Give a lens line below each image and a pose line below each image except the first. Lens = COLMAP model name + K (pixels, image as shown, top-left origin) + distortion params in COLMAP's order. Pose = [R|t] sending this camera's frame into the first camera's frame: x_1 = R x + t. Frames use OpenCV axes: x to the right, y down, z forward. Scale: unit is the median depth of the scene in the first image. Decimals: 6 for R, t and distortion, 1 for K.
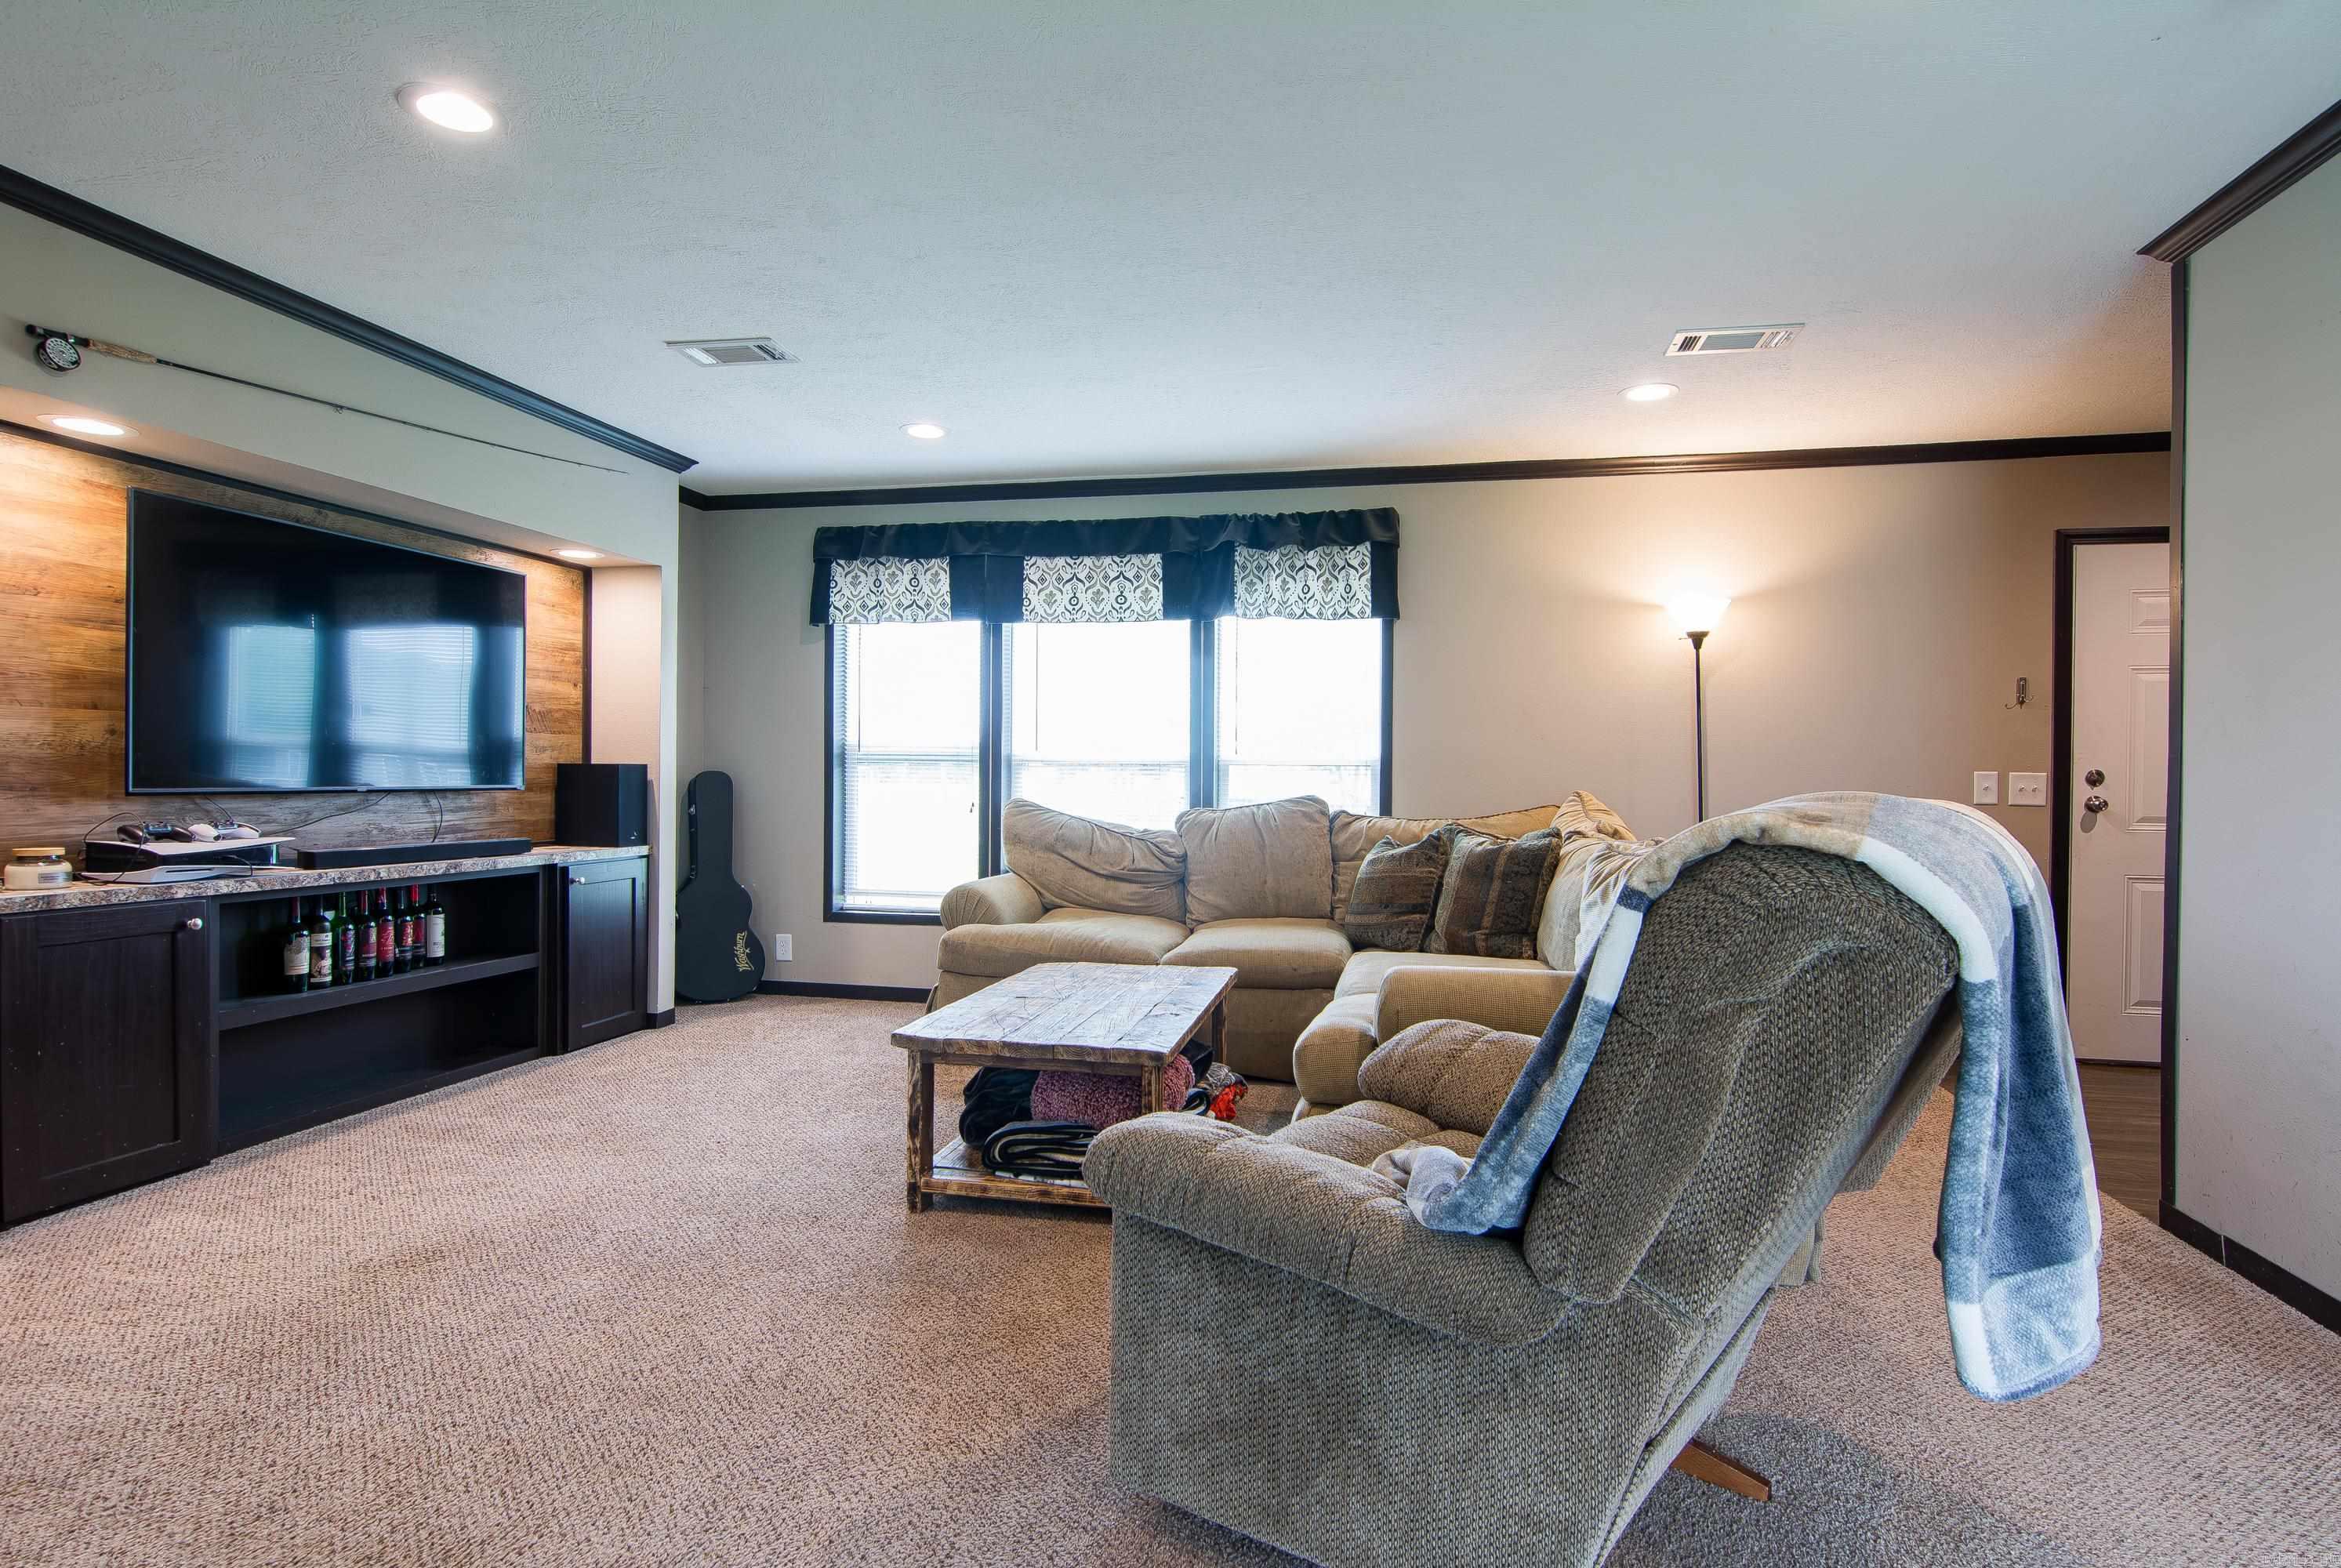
lens RADIAL K [[1208.5, 0, 1174.8], [0, 1208.5, 783.7], [0, 0, 1]] dist [-0.007522, 0.001120]
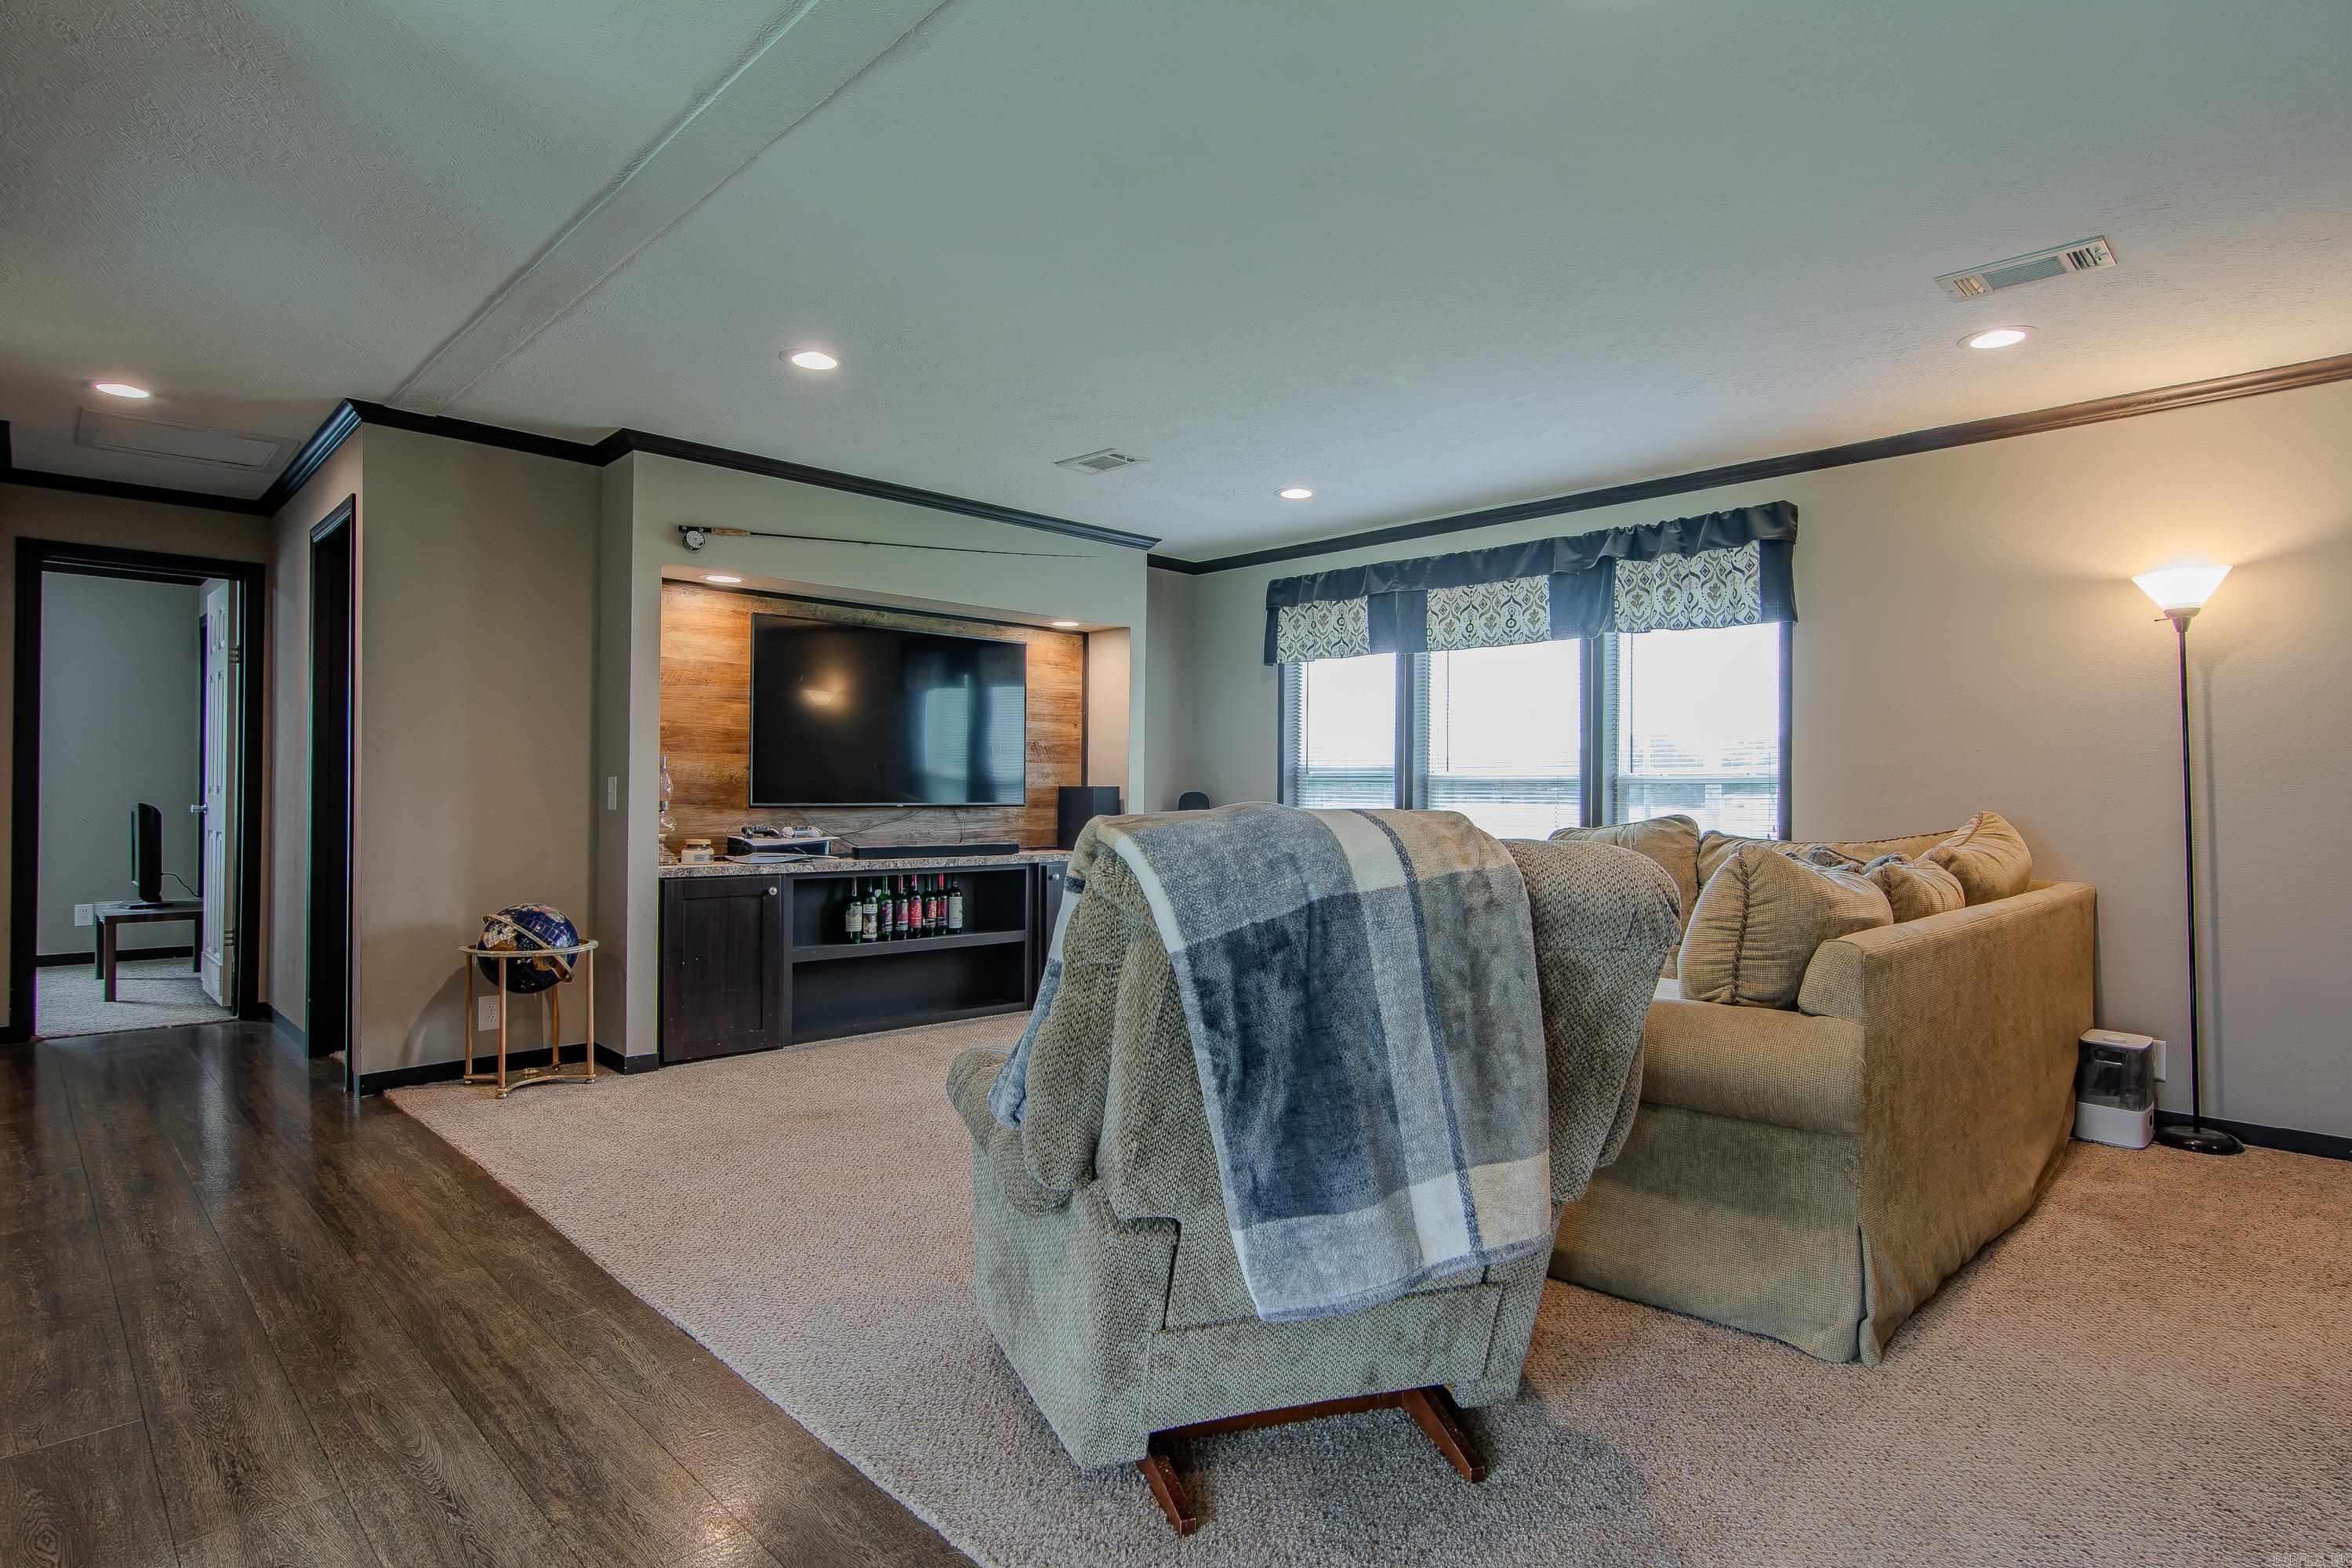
lens RADIAL K [[1214.1, 0, 1187.0], [0, 1214.1, 784.6], [0, 0, 1]] dist [-0.007522, 0.001120]
pose [[0.836326, -0.006866, -0.548189, 0.308180], [-0.002657, 0.999859, -0.016577, 0.002585], [0.548226, 0.015320, 0.836190, -0.010452]]
